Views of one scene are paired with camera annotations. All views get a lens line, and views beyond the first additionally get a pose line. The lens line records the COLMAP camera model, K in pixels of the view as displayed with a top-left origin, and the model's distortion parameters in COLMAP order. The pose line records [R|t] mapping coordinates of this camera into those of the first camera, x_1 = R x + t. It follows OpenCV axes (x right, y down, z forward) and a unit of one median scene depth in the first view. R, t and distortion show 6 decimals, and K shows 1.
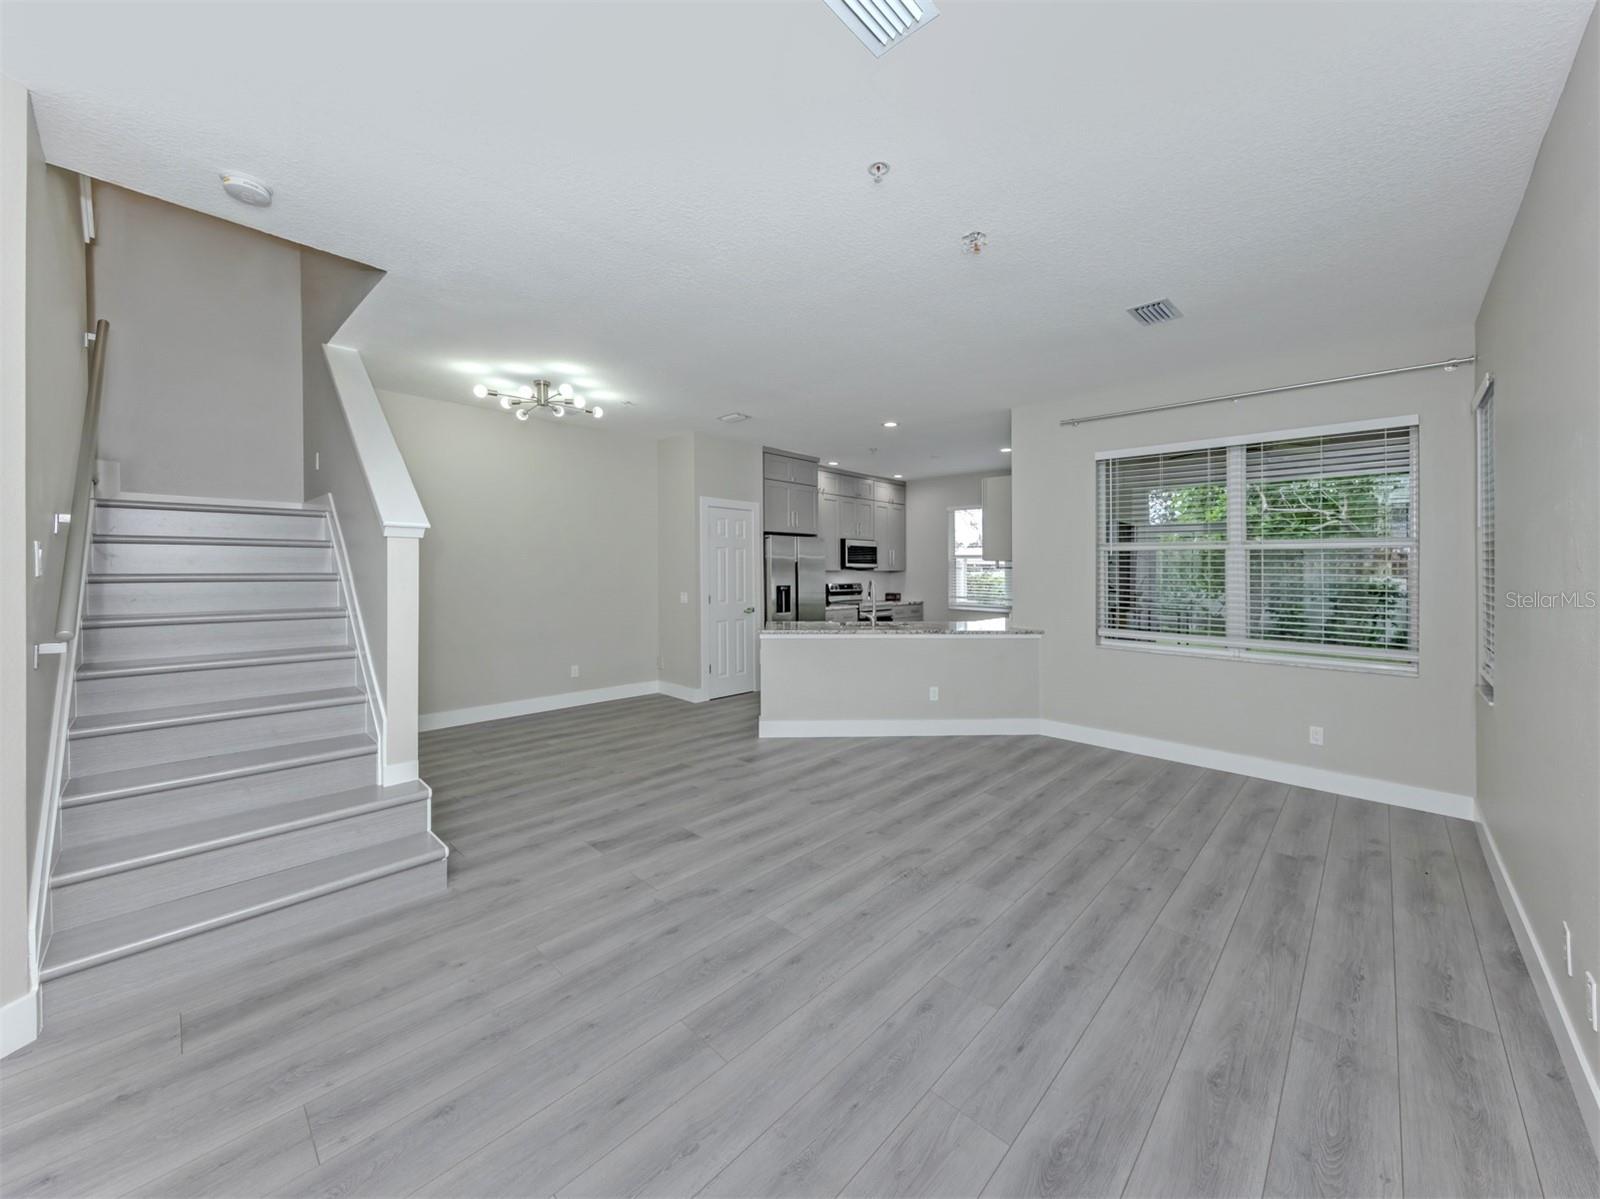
lens RADIAL K [[643.0, 0, 869.5], [0, 643.0, 563.0], [0, 0, 1]] dist [0.005693, -0.000669]
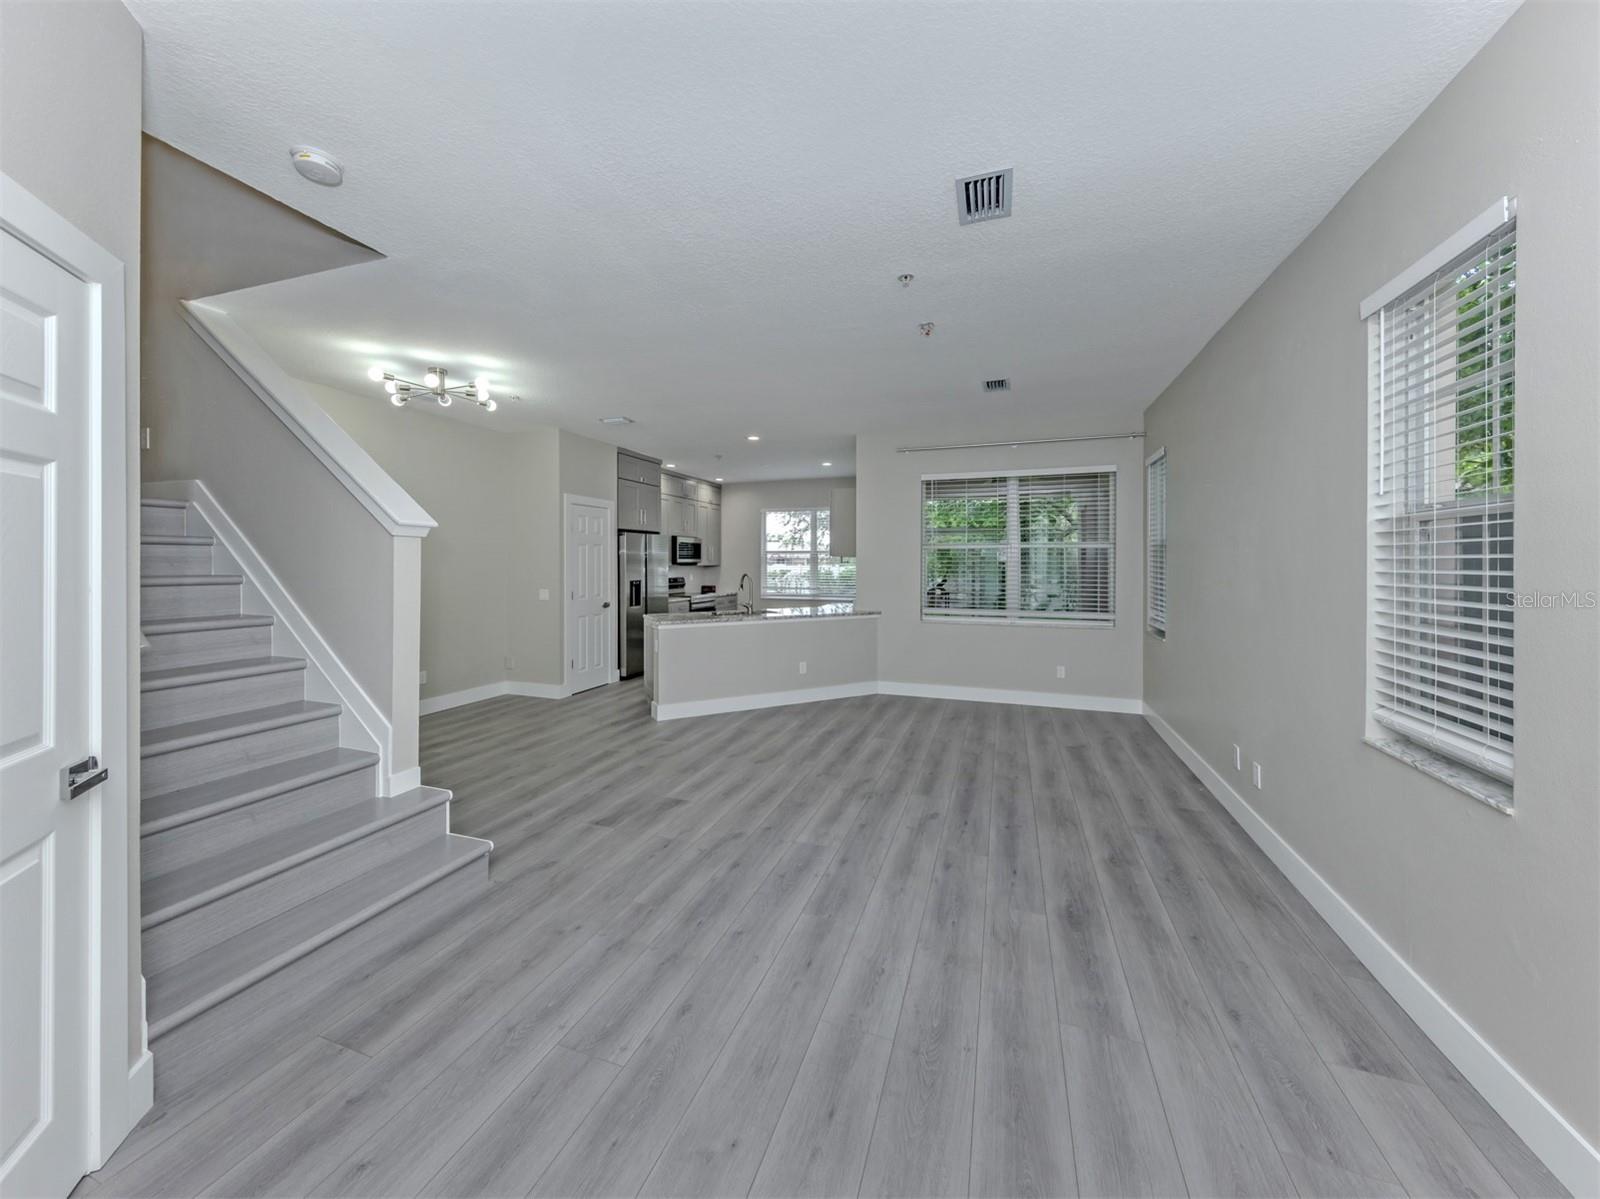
lens RADIAL K [[593.3, 0, 869.8], [0, 593.3, 557.5], [0, 0, 1]] dist [0.006690, -0.001499]
pose [[0.903813, -0.003975, 0.427910, -0.298304], [0.003637, 0.999992, 0.001607, -0.004001], [-0.427913, 0.000104, 0.903820, -0.062573]]
